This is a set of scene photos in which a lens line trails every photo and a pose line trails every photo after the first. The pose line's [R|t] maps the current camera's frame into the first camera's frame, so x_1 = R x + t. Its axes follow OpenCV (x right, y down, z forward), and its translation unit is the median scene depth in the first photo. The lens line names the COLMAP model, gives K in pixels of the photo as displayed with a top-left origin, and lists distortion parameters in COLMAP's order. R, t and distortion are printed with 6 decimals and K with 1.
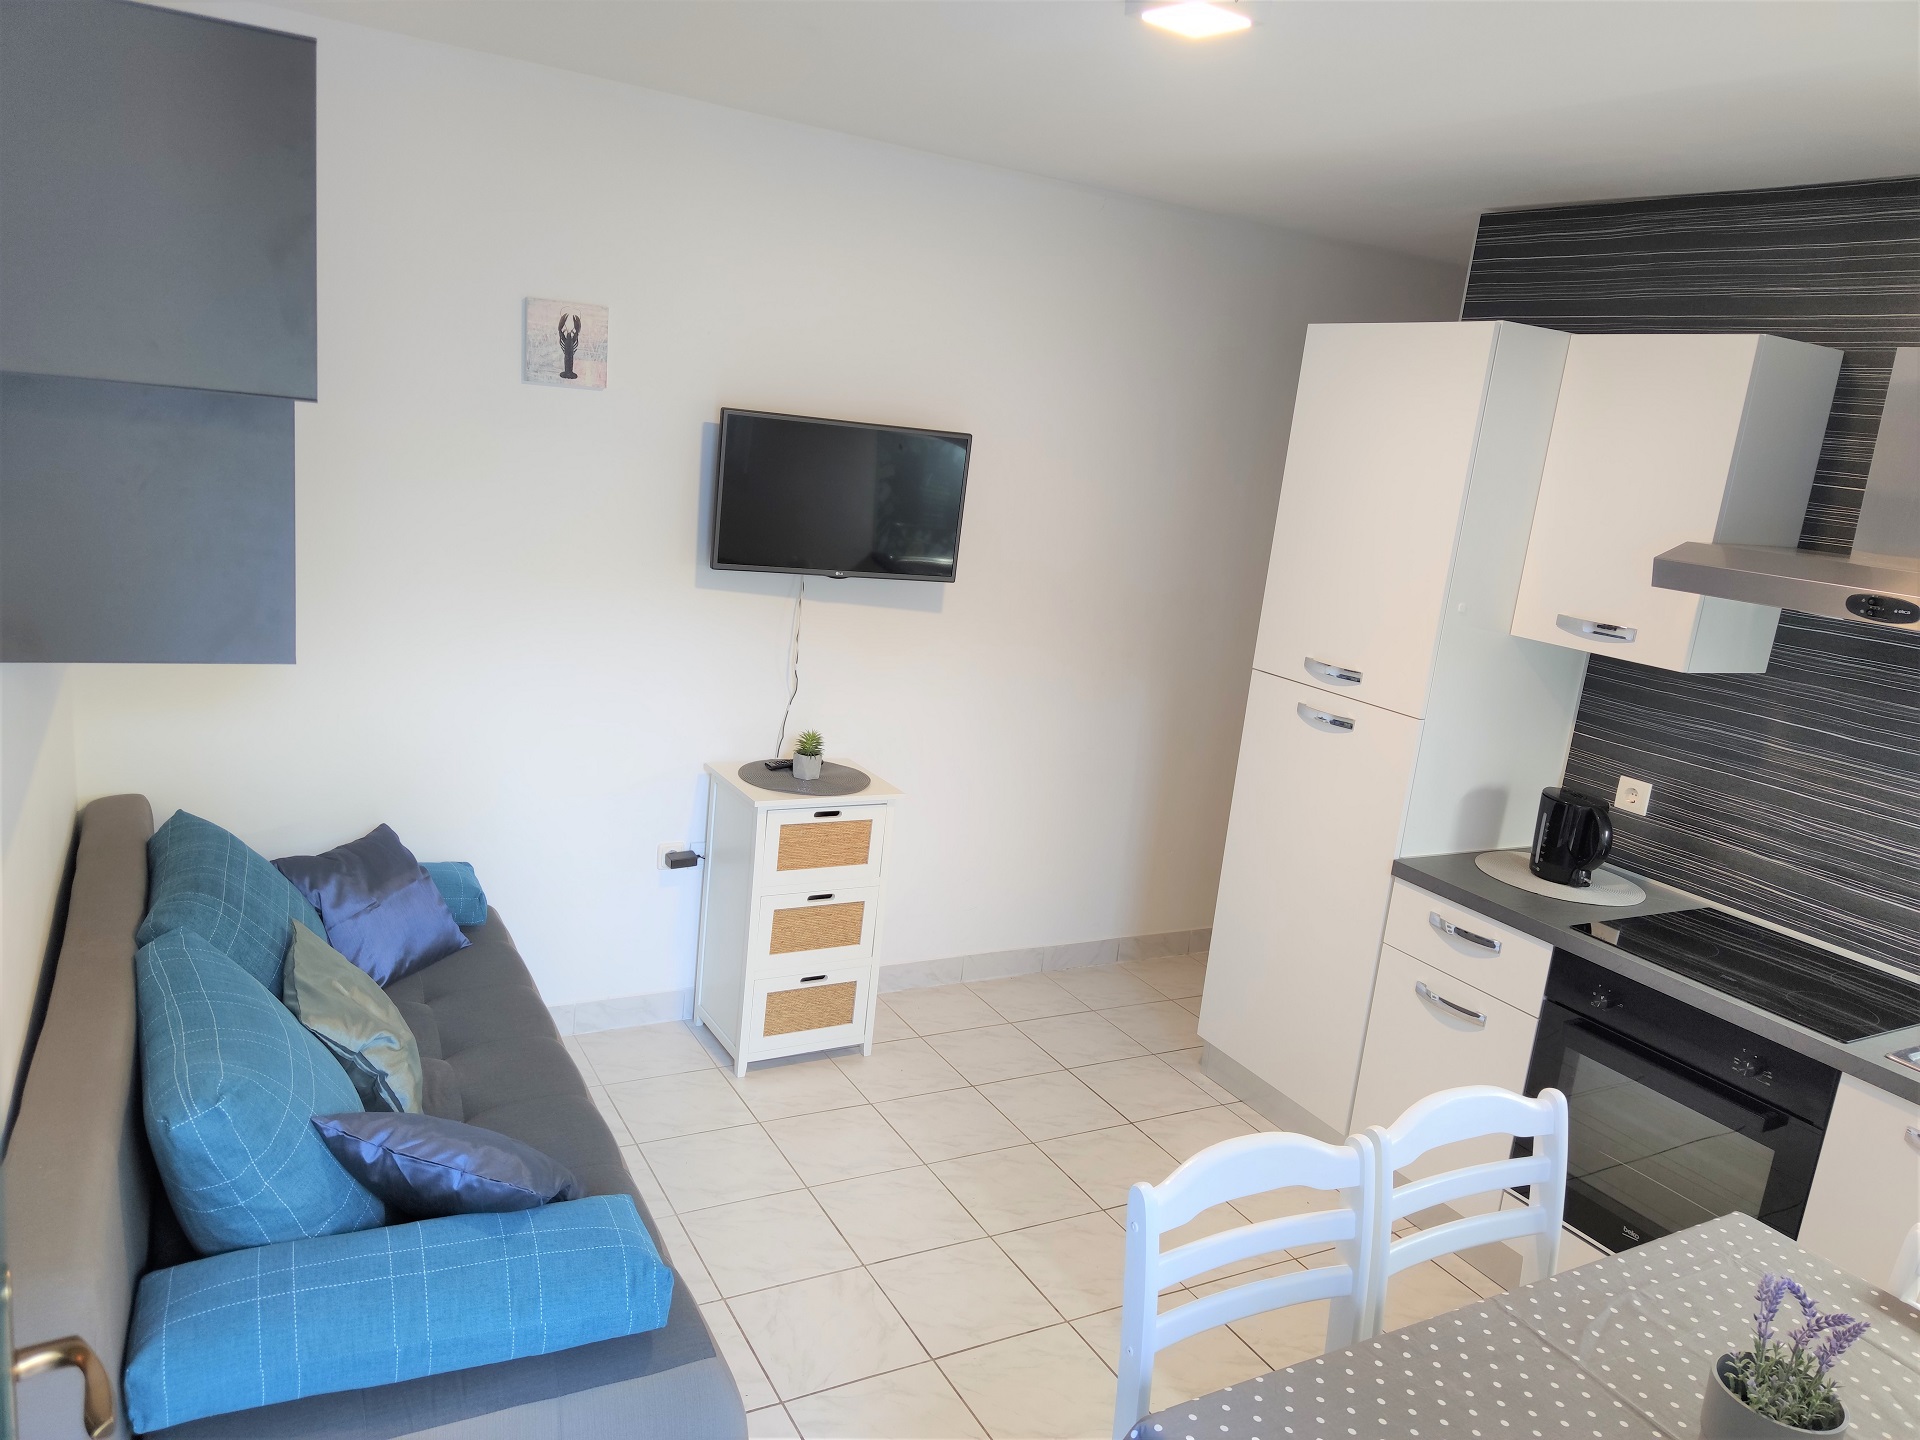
lens RADIAL K [[1362.6, 0, 960.0], [0, 1362.6, 720.0], [0, 0, 1]] dist [0.118304, -0.190612]
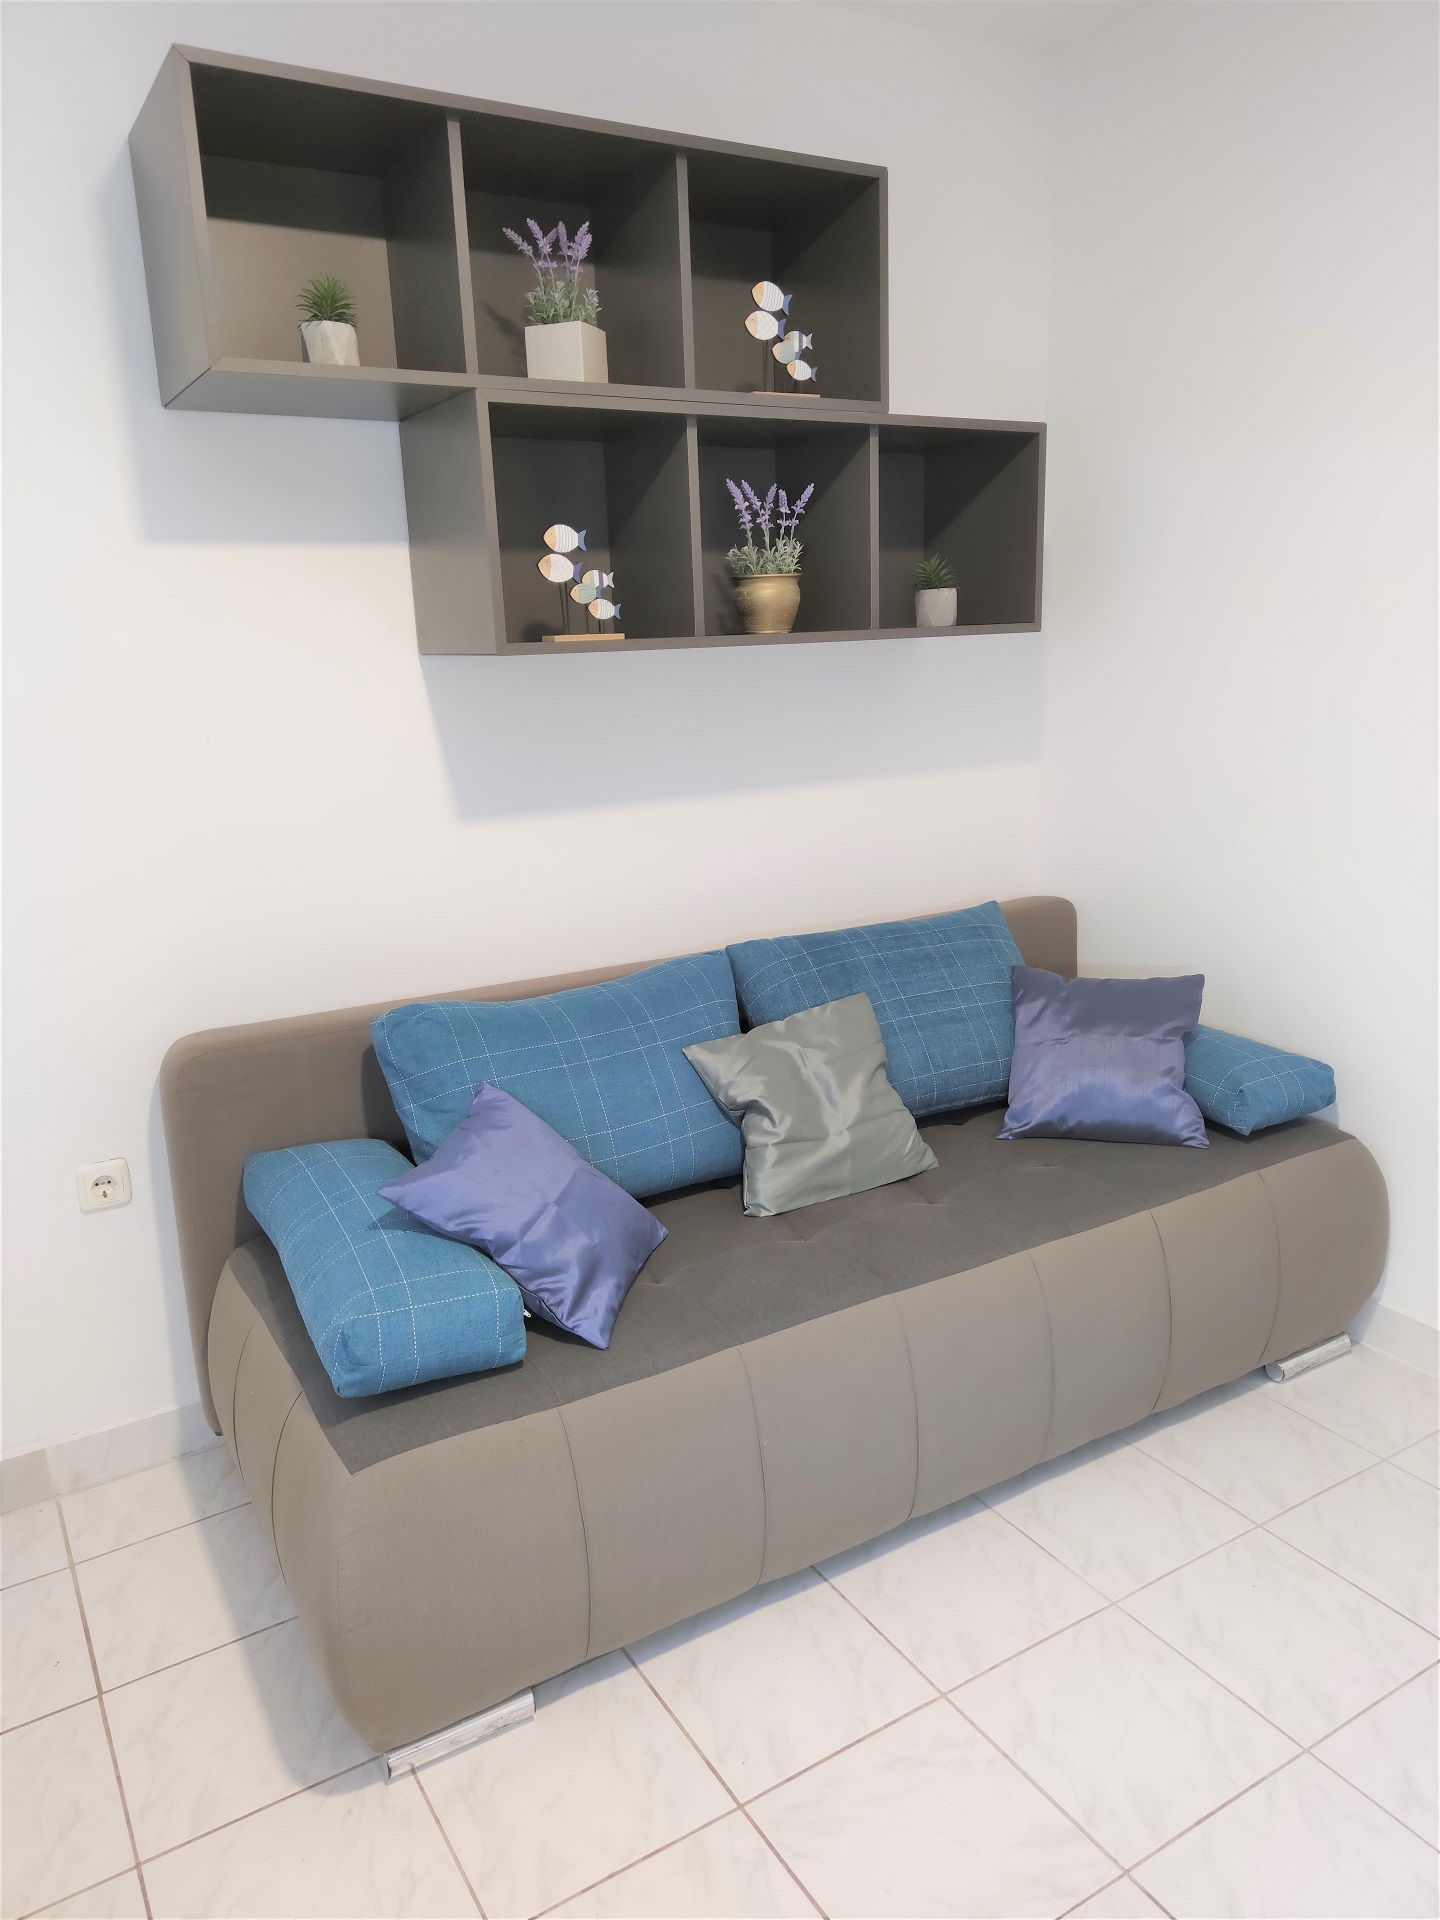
lens RADIAL K [[1362.6, 0, 713.5], [0, 1362.6, 955.5], [0, 0, 1]] dist [0.118304, -0.190612]
pose [[0.029270, 0.133177, -0.990660, 0.325222], [-0.175446, 0.976383, 0.126074, 0.012398], [0.984054, 0.170117, 0.051944, 0.611700]]
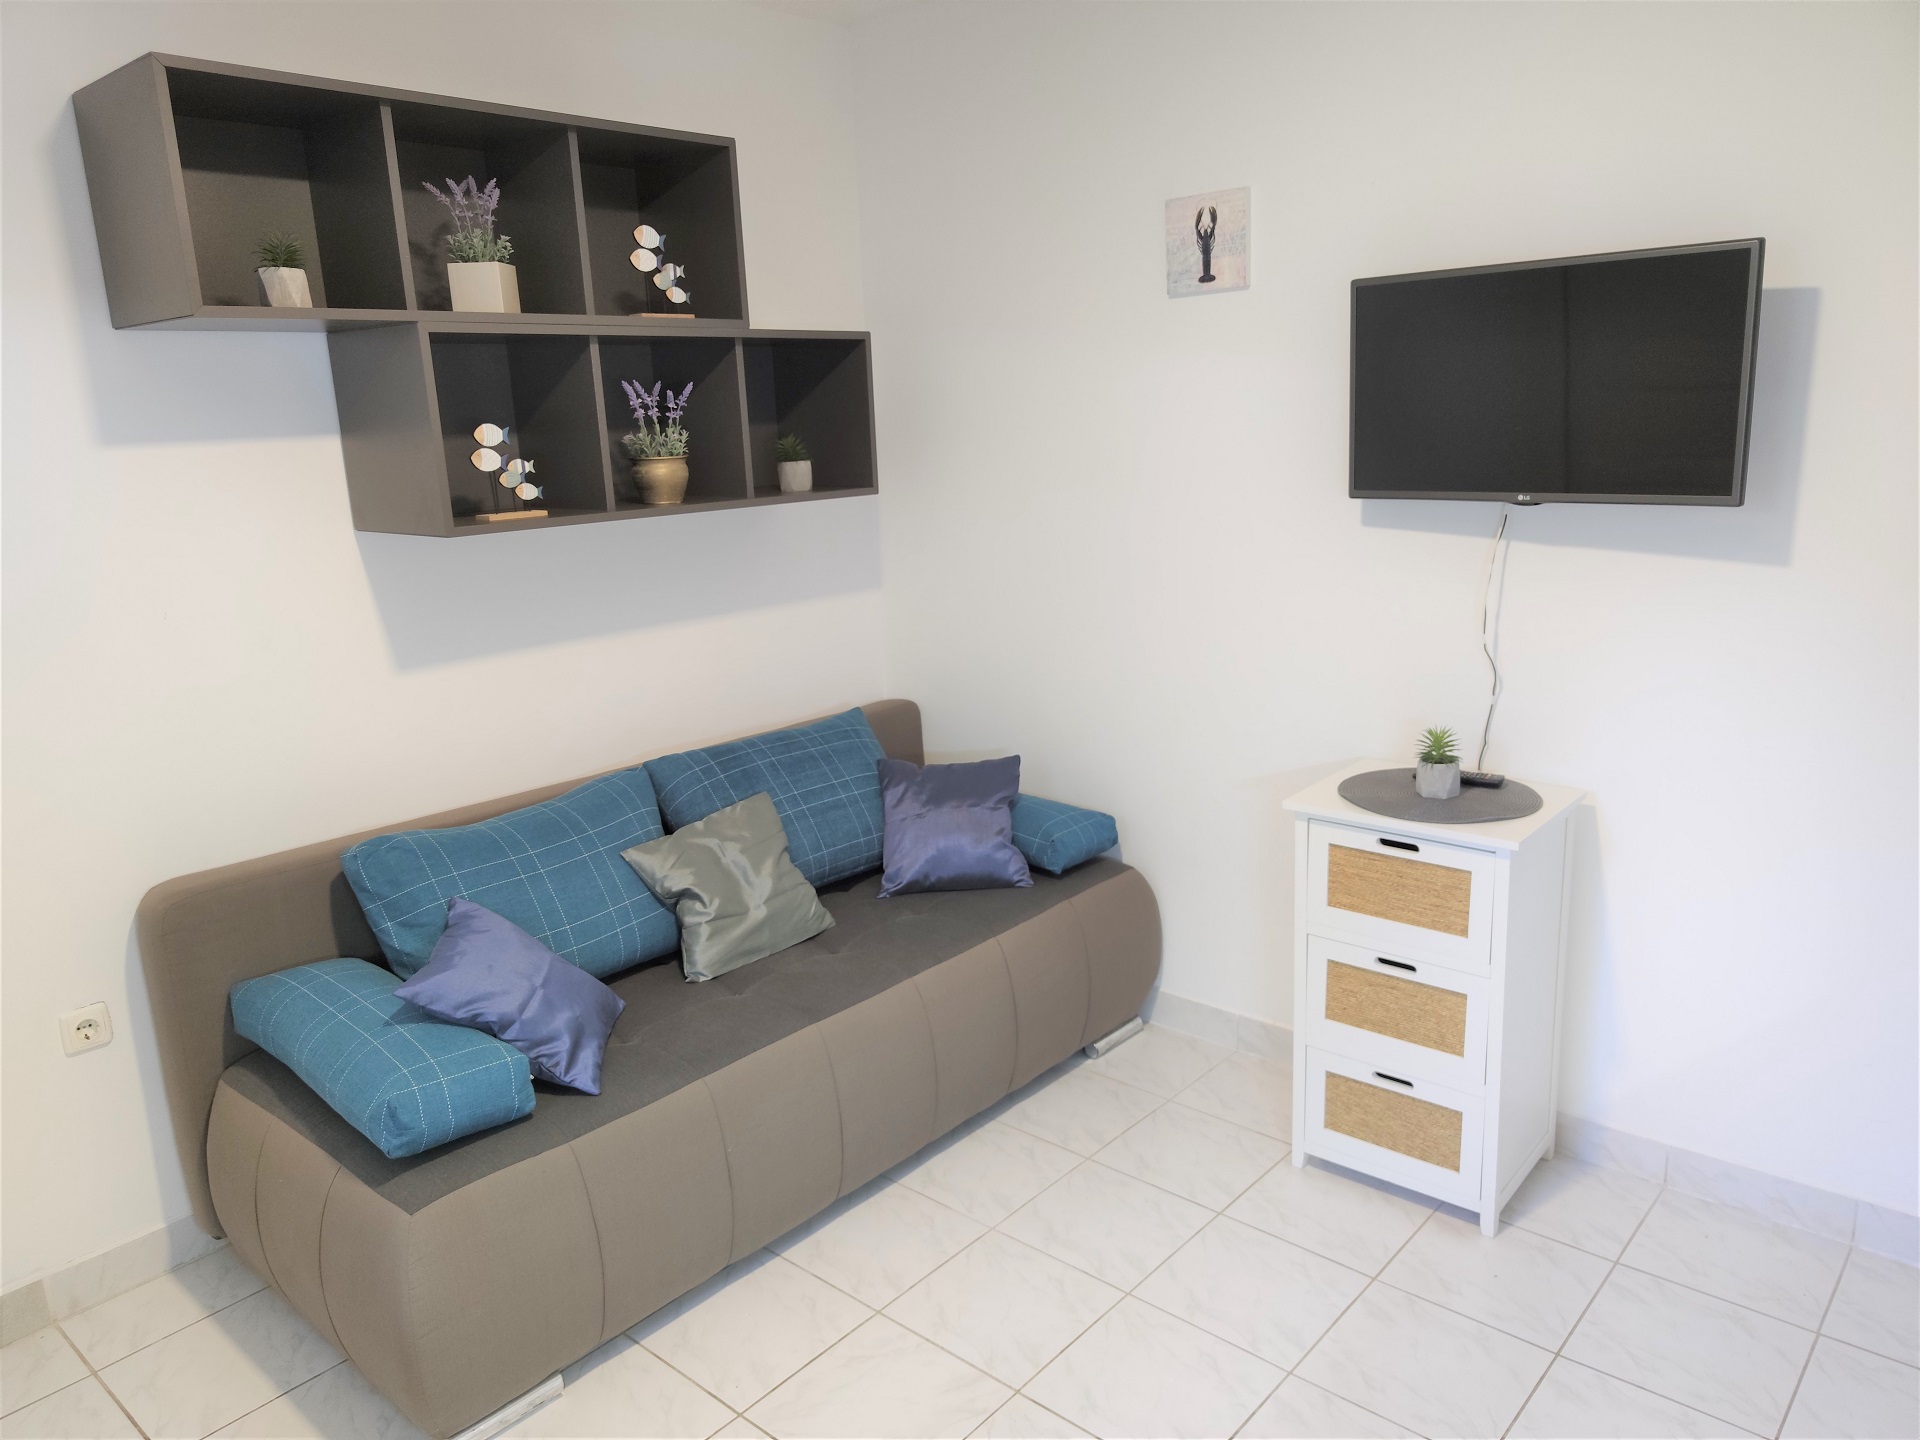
lens RADIAL K [[1362.6, 0, 960.0], [0, 1362.6, 720.0], [0, 0, 1]] dist [0.118304, -0.190612]
pose [[0.331226, 0.102792, -0.937935, 0.473970], [-0.130951, 0.989436, 0.062192, -0.007778], [0.934420, 0.102224, 0.341188, 0.546052]]
